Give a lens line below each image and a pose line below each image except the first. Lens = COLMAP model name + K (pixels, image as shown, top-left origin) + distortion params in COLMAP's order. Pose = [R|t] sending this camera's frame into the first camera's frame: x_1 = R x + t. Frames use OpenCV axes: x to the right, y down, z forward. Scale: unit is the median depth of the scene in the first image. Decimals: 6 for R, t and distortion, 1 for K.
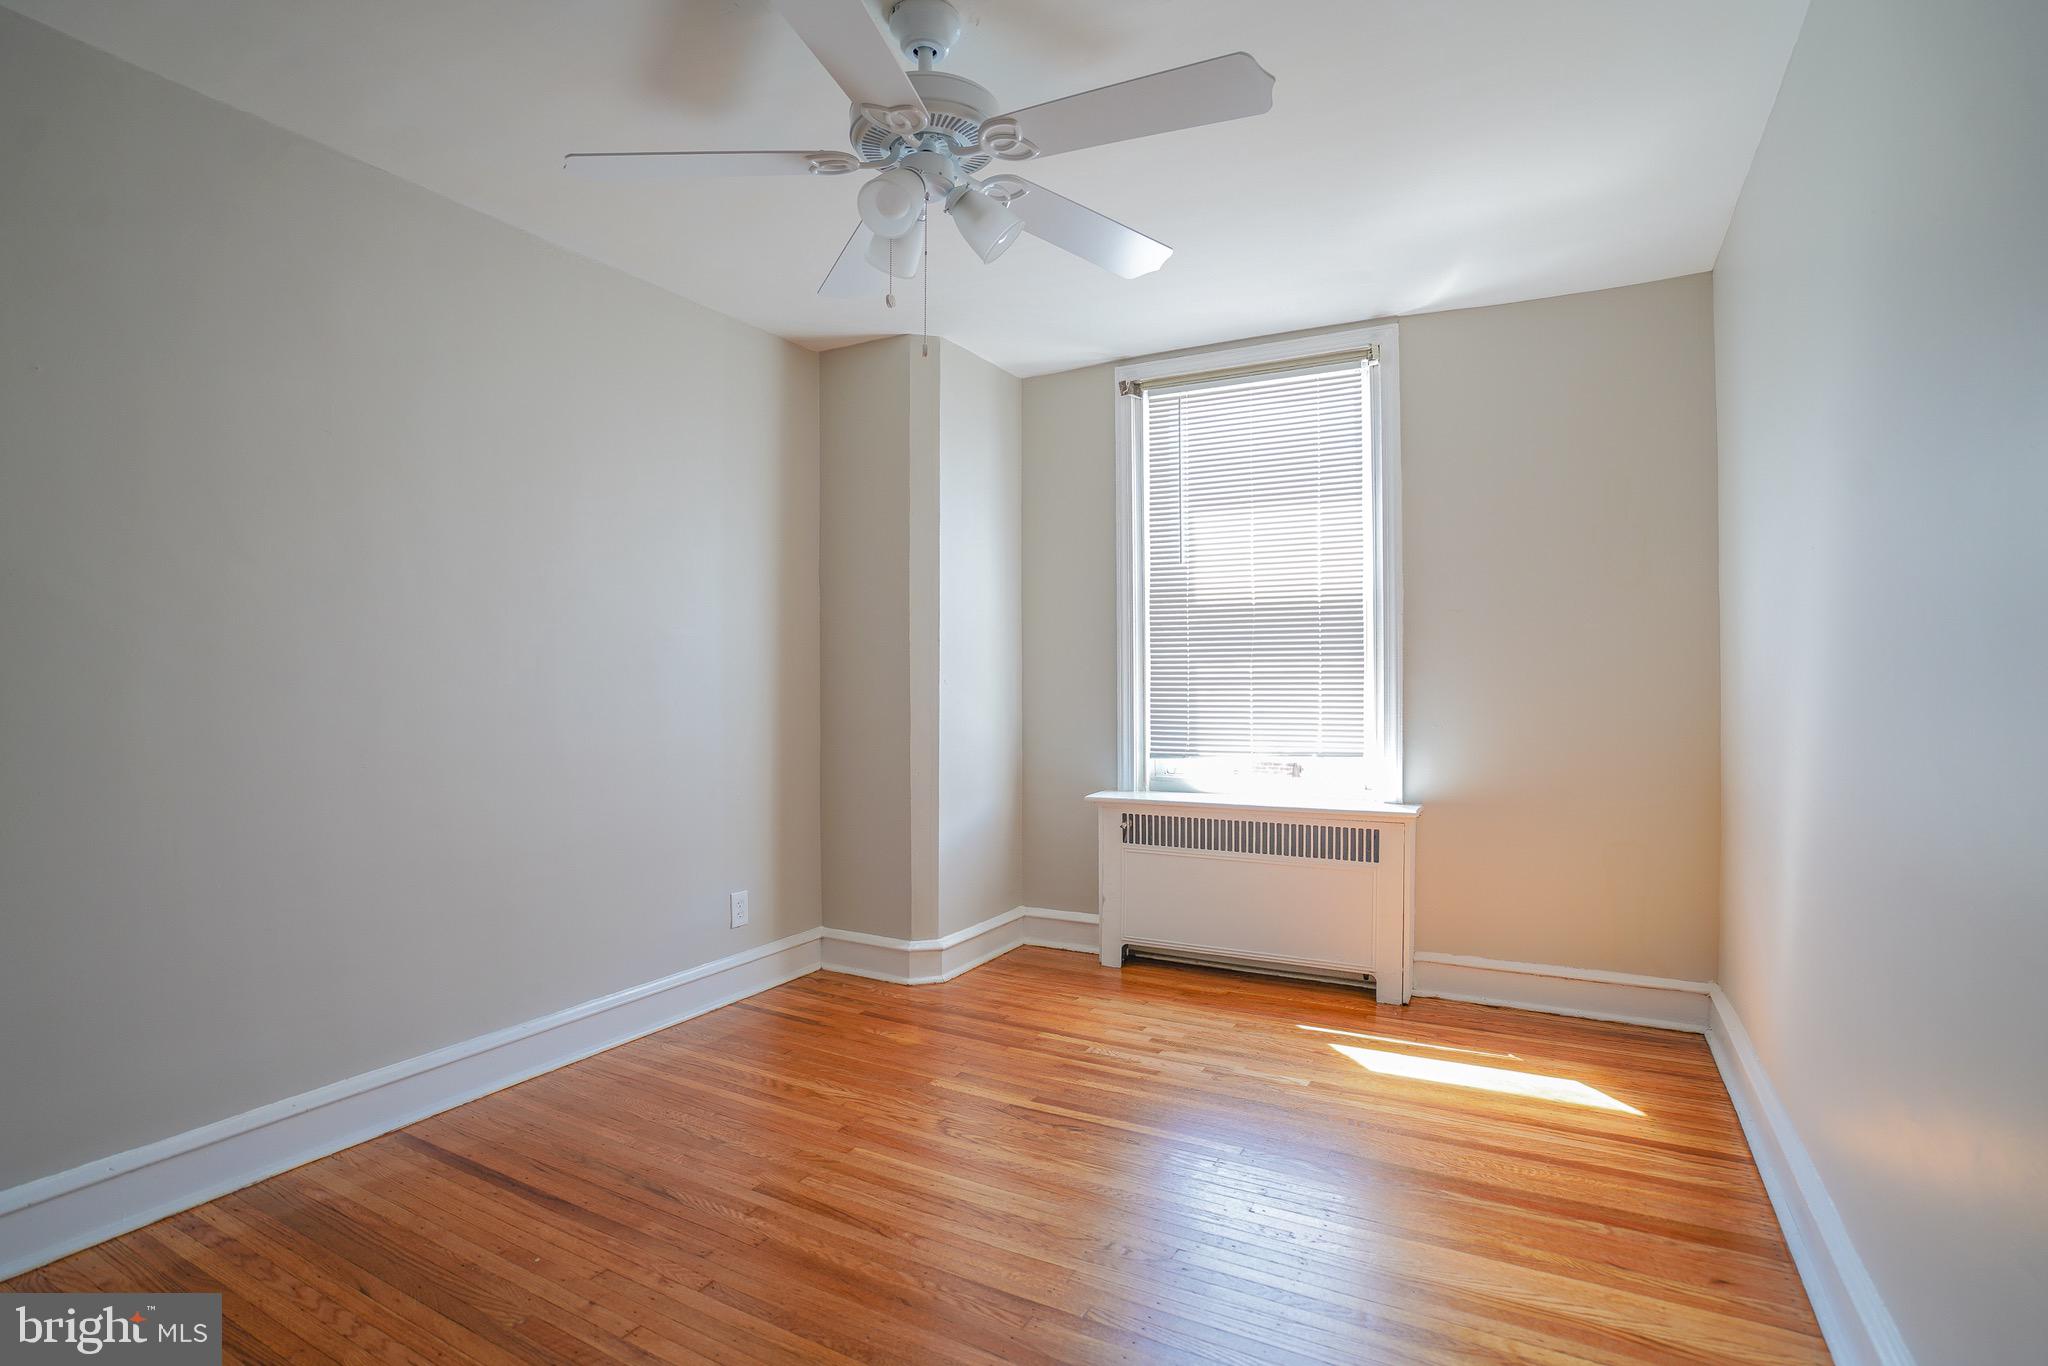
lens RADIAL K [[984.4, 0, 1041.0], [0, 984.4, 619.0], [0, 0, 1]] dist [-0.052292, 0.020813]
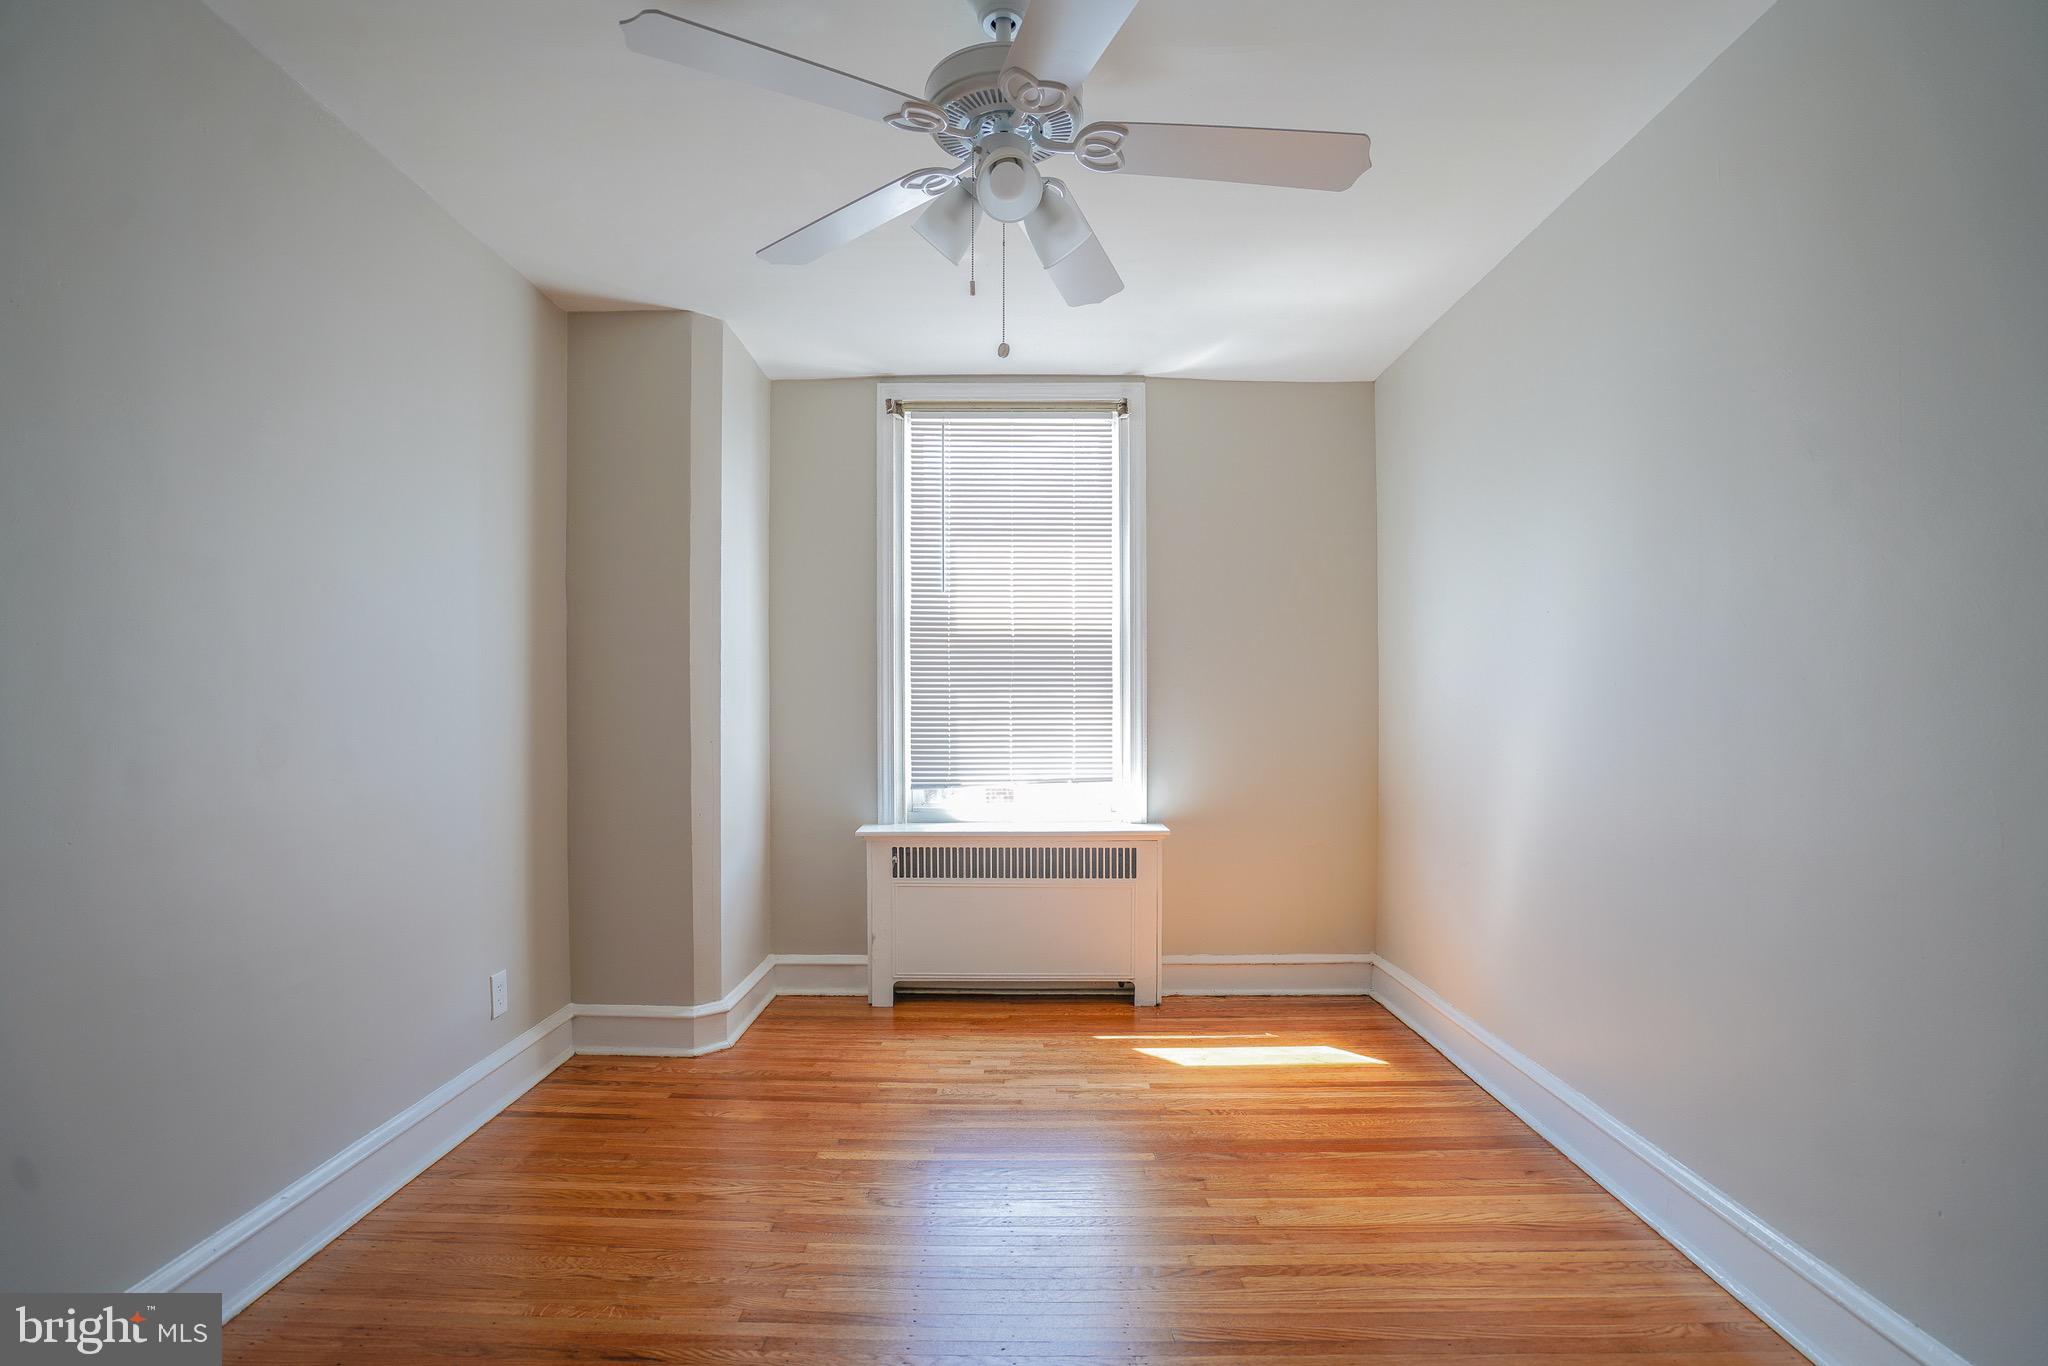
lens RADIAL K [[984.4, 0, 1040.3], [0, 984.4, 662.7], [0, 0, 1]] dist [-0.052292, 0.020813]
pose [[0.879919, 0.025053, 0.474463, -0.279317], [-0.032348, 0.999451, 0.007216, 0.005362], [-0.474021, -0.021698, 0.880246, 0.092919]]
